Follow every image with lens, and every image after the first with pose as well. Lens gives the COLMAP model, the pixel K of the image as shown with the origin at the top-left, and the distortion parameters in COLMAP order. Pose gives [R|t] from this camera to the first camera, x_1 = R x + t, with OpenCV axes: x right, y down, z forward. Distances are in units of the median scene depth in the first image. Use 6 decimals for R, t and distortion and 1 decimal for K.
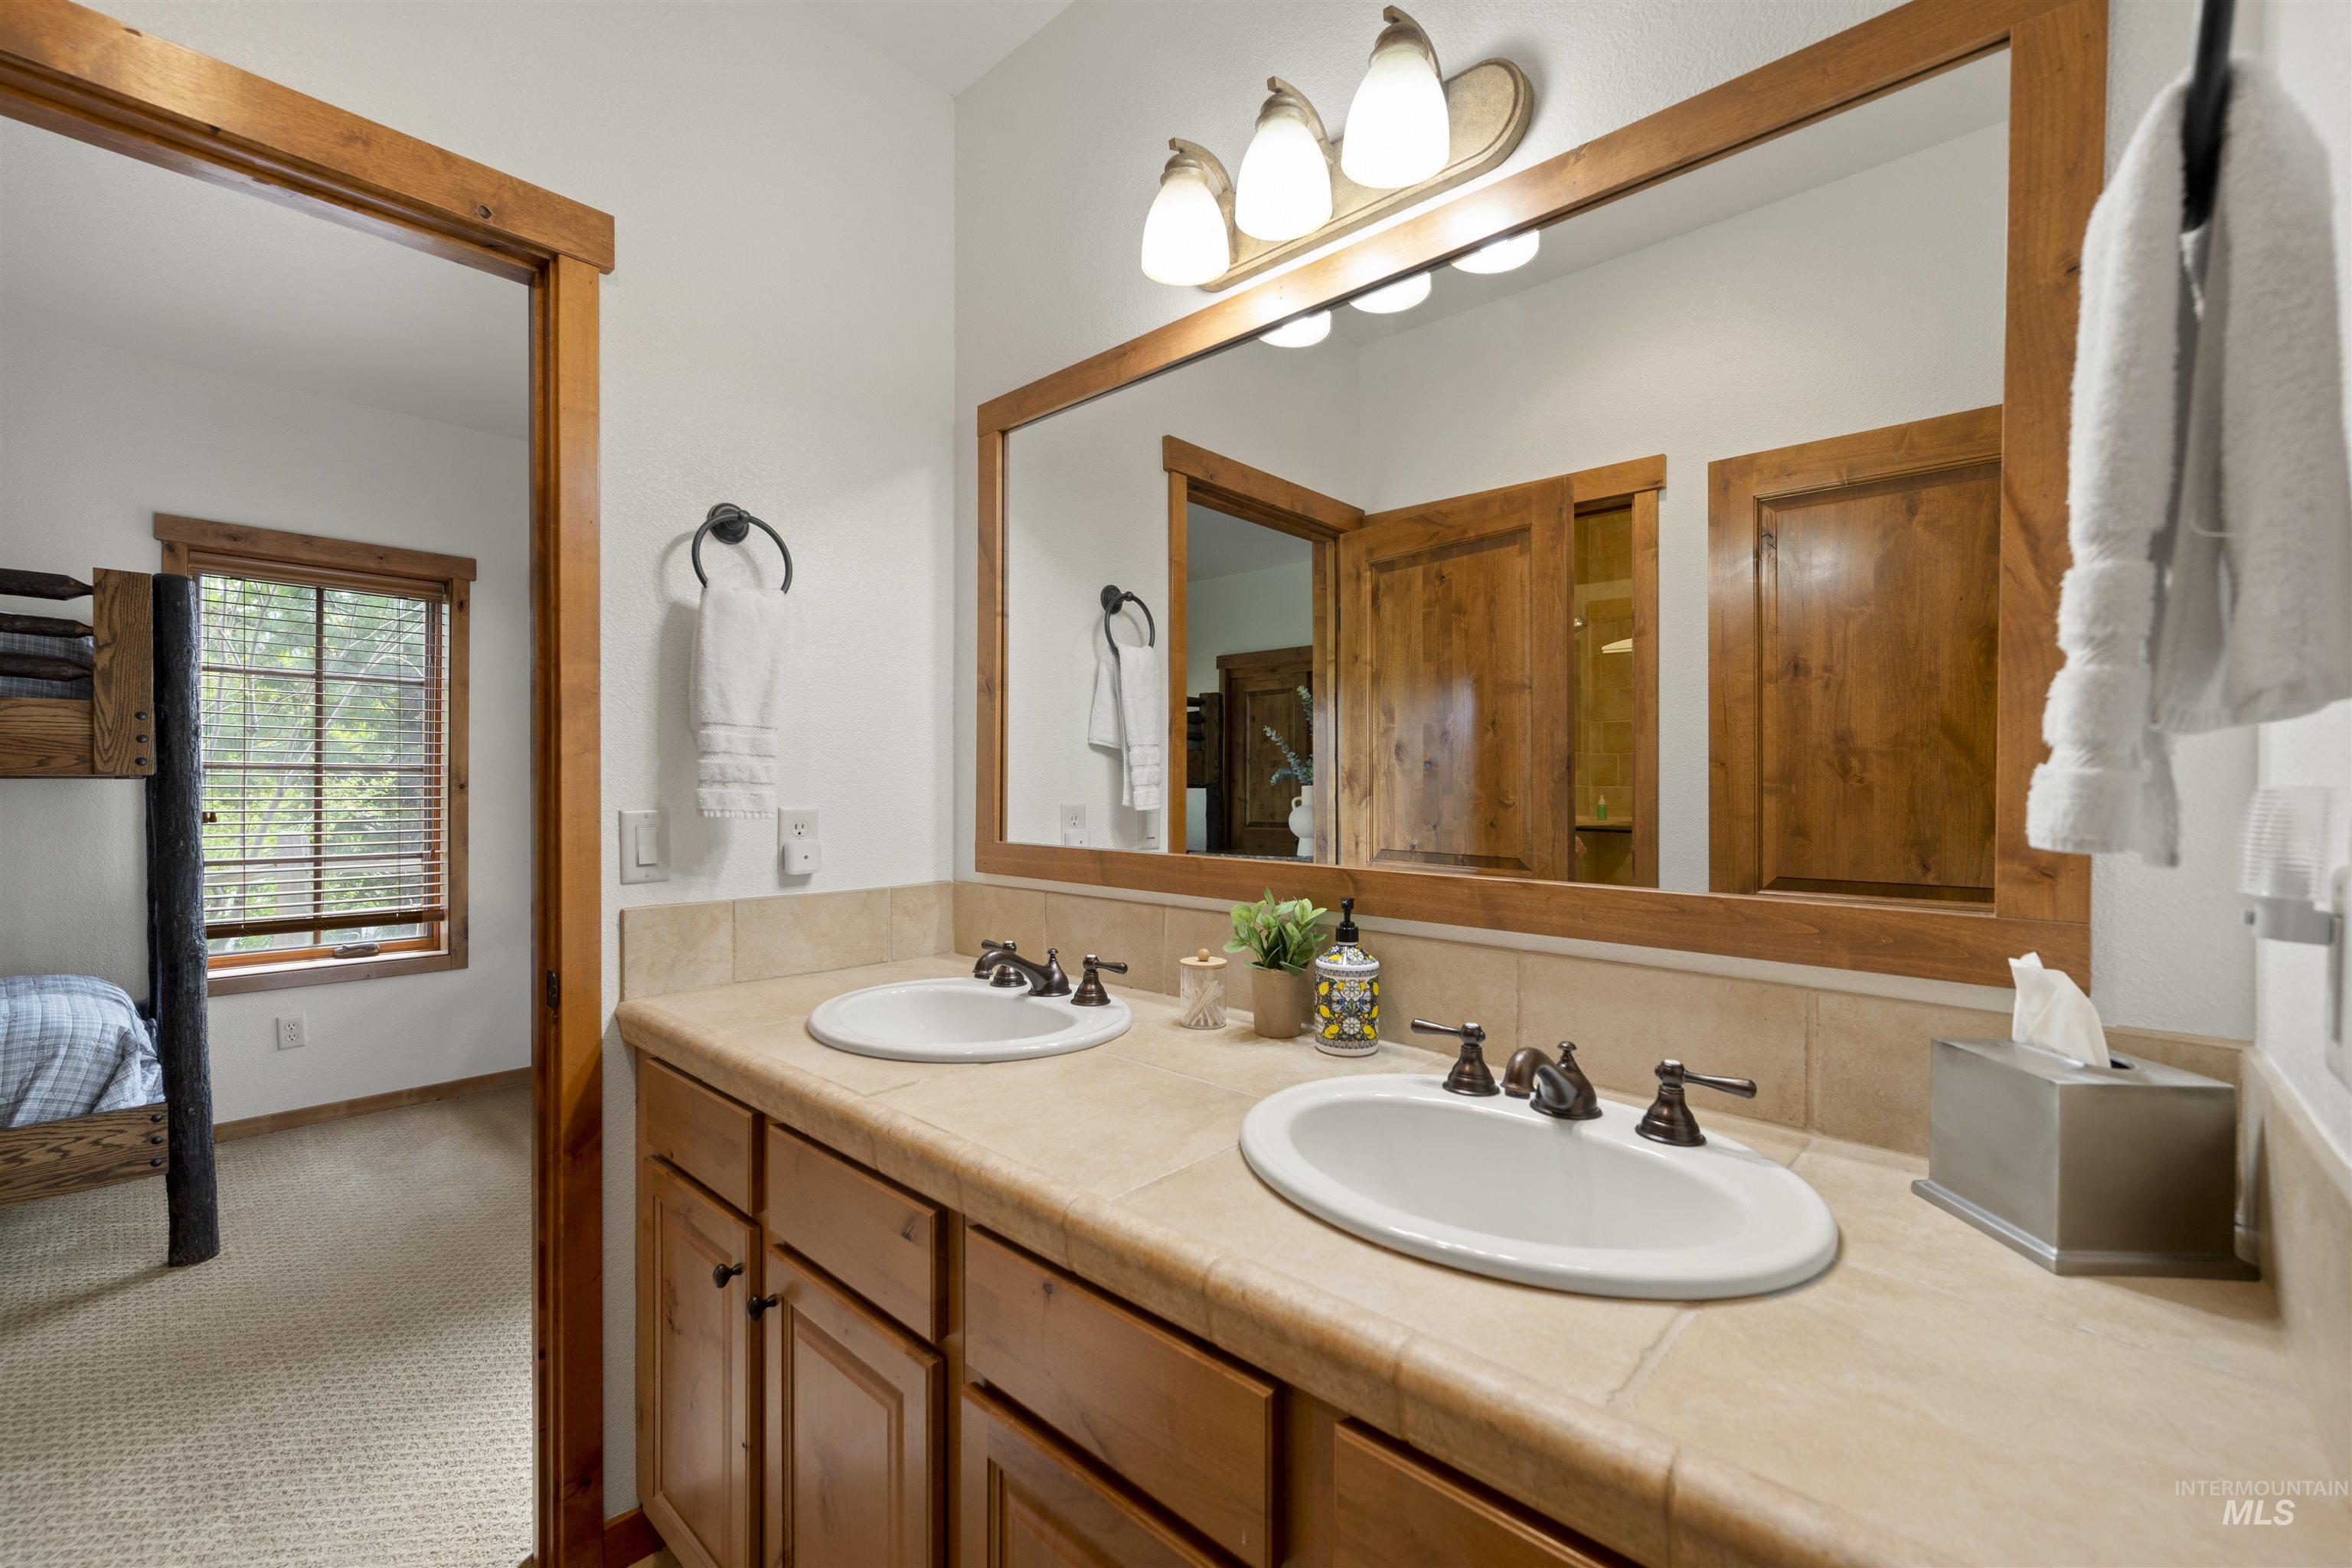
lens RADIAL K [[953.8, 0, 1180.0], [0, 953.8, 788.6], [0, 0, 1]] dist [0.005662, 0.000015]
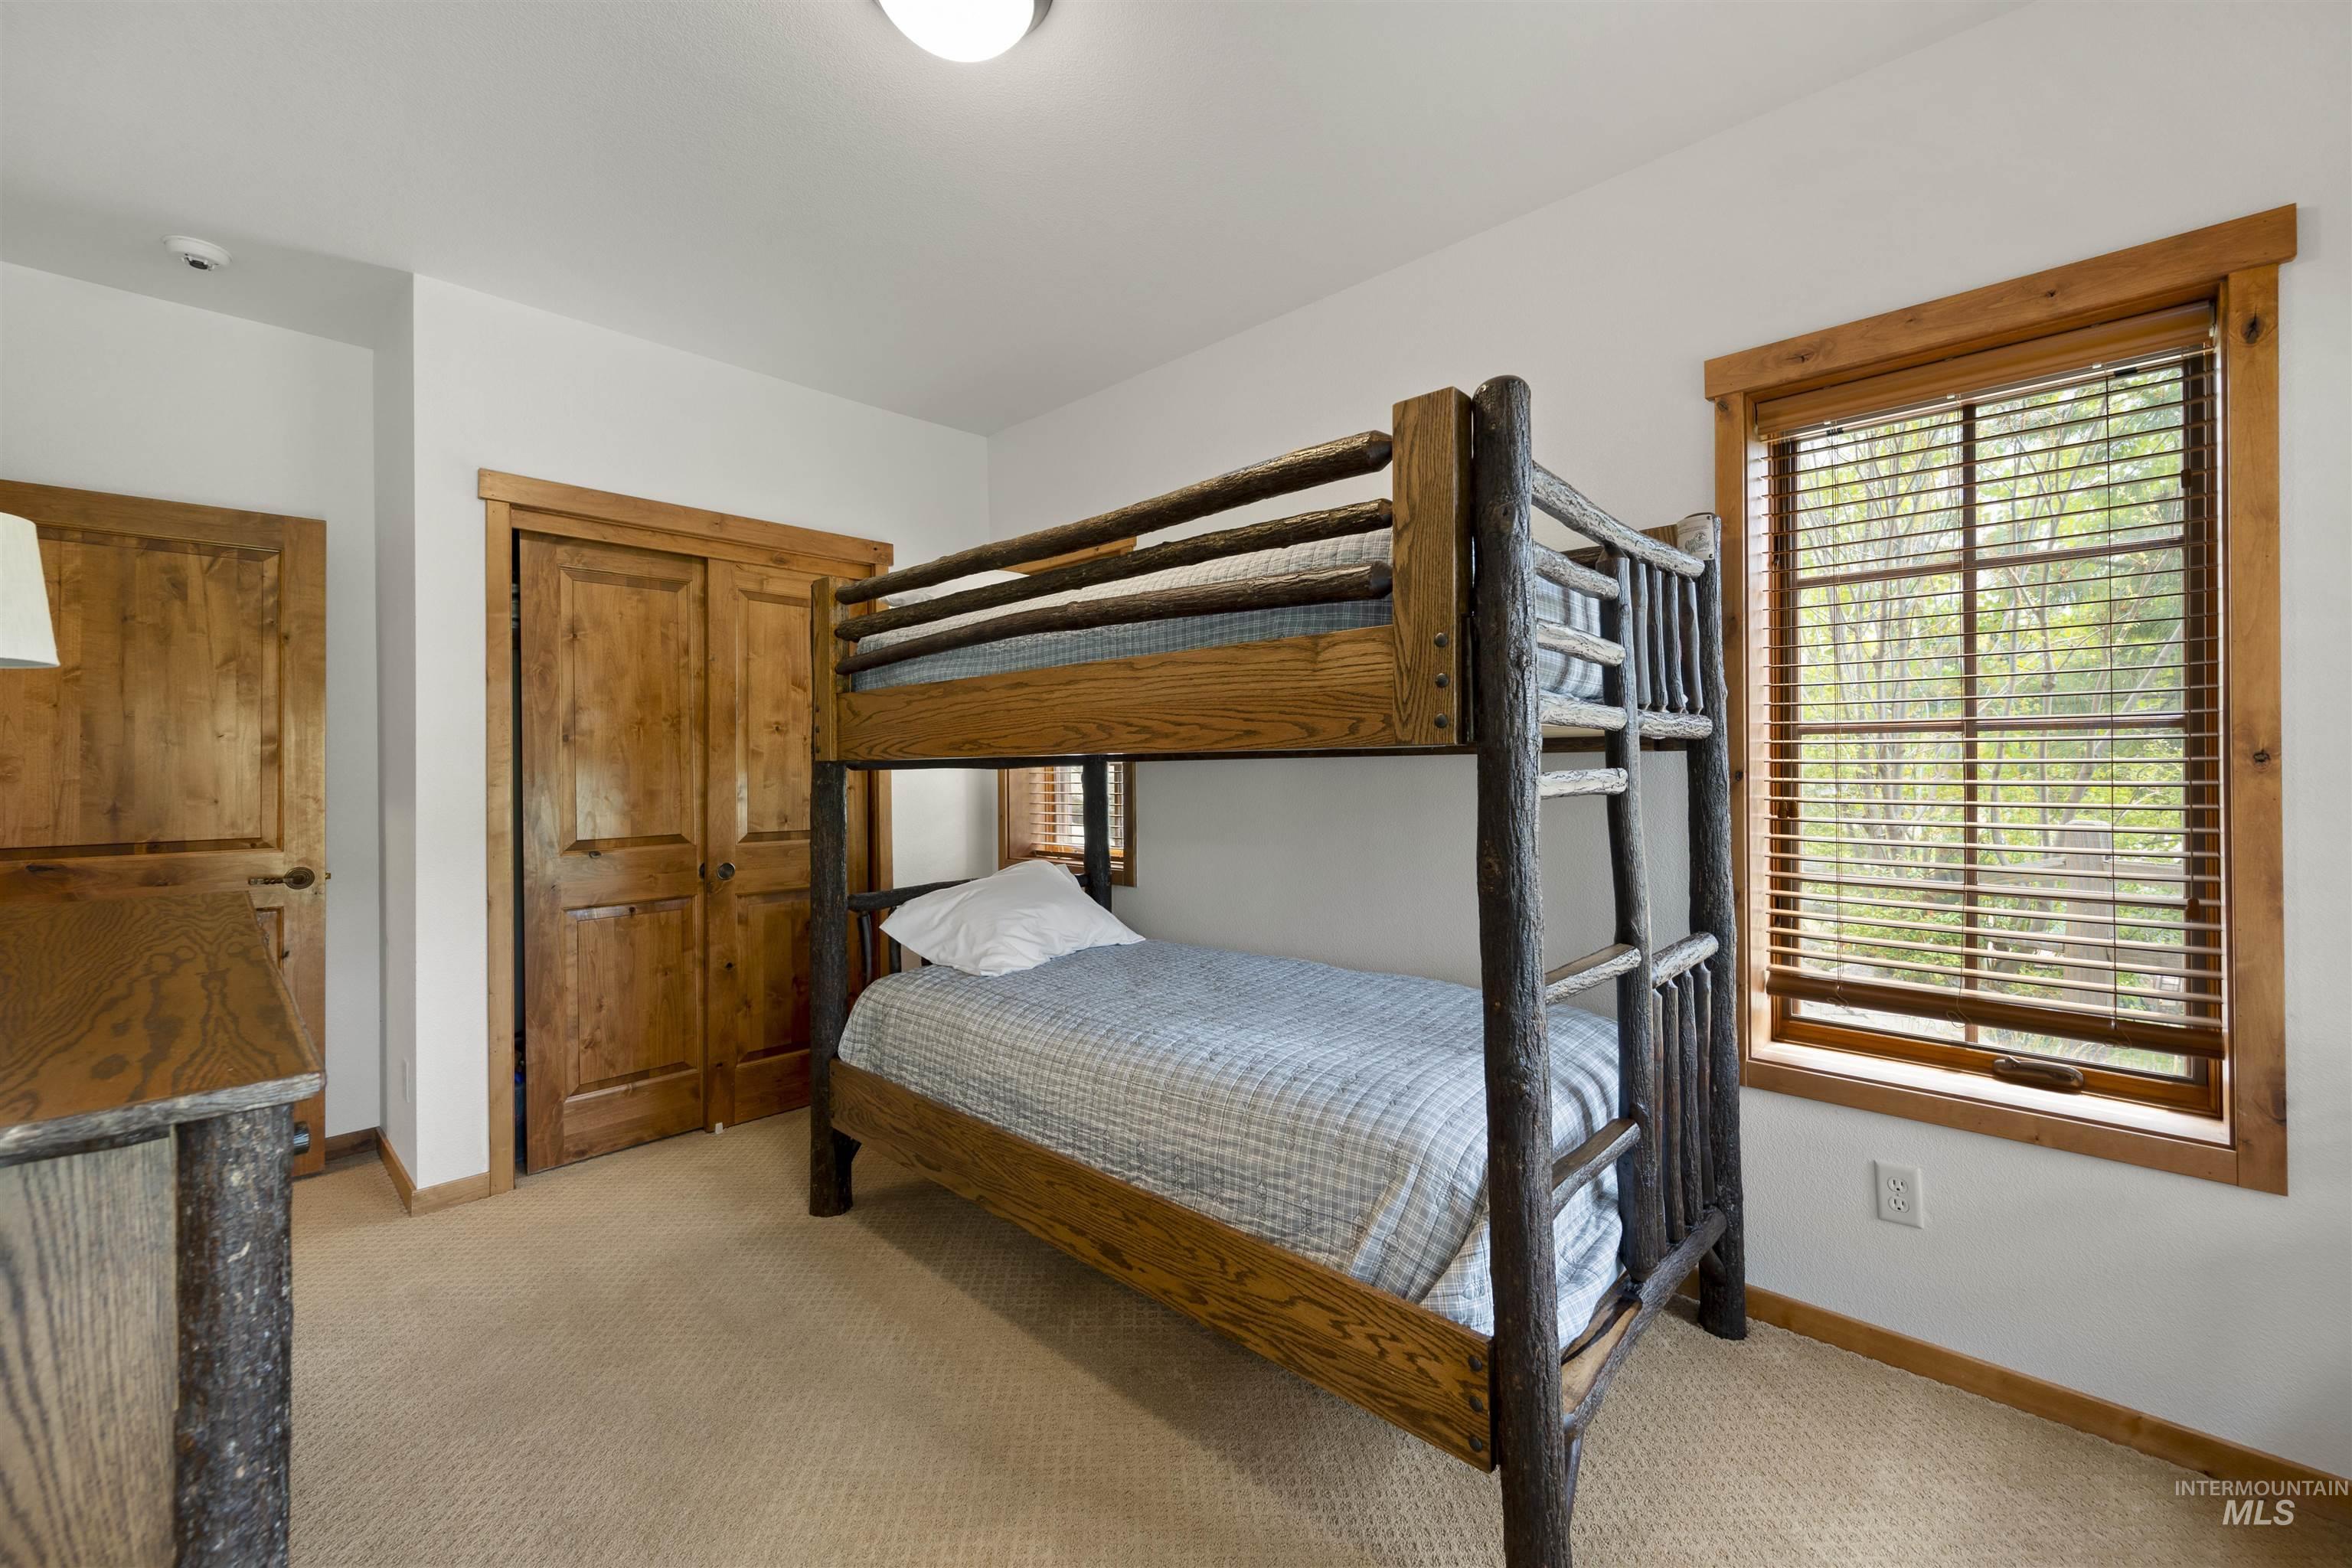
lens RADIAL K [[889.4, 0, 1274.1], [0, 889.4, 756.6], [0, 0, 1]] dist [-0.000097, -0.000020]
pose [[-0.020682, -0.004101, -0.999778, -0.555638], [0.005507, 0.999976, -0.004216, -0.005830], [0.999771, -0.005593, -0.020658, 0.909491]]
